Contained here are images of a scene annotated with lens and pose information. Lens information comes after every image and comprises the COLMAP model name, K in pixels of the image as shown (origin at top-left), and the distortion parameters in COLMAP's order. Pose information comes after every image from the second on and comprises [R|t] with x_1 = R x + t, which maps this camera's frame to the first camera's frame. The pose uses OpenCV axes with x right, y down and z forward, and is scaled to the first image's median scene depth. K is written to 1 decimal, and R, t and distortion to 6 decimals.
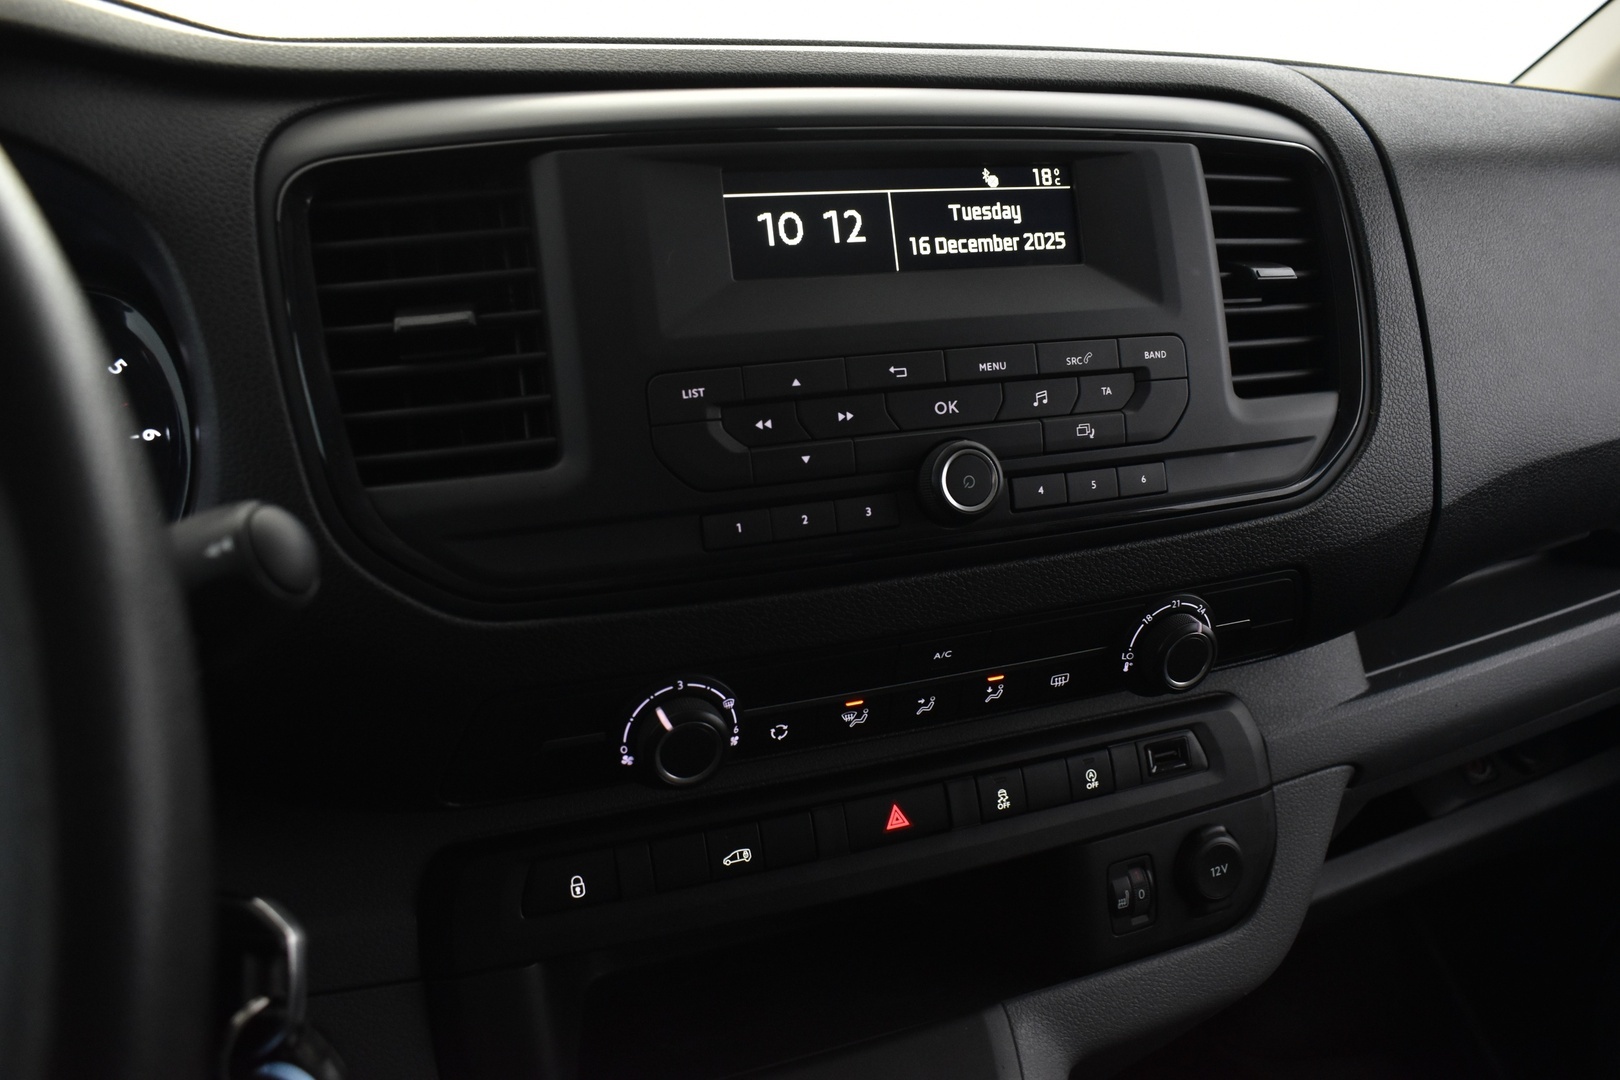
lens RADIAL K [[1217.2, 0, 810.0], [0, 1217.2, 540.0], [0, 0, 1]] dist [-0.092025, 0.000361]
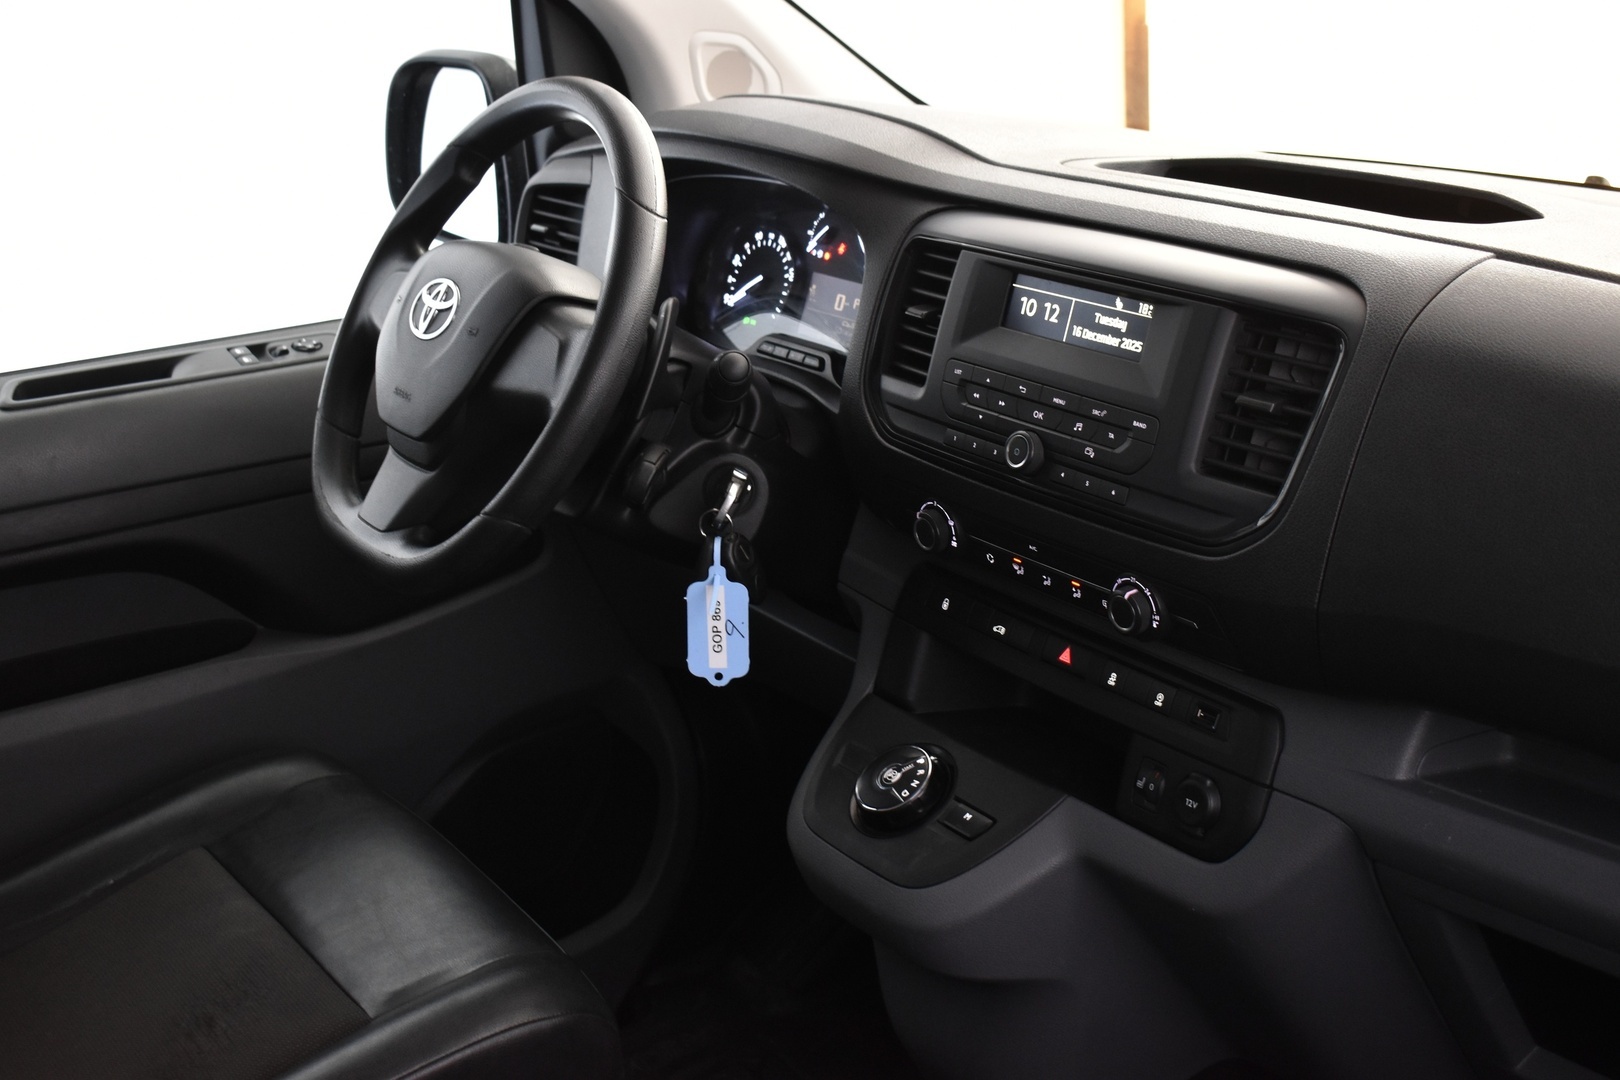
lens RADIAL K [[1855.4, 0, 810.0], [0, 1855.4, 540.0], [0, 0, 1]] dist [0.000162, -0.000471]
pose [[0.272845, 0.326313, -0.905028, 2.600876], [-0.296258, 0.923505, 0.243660, -0.508807], [0.915307, 0.201640, 0.348646, -0.292436]]
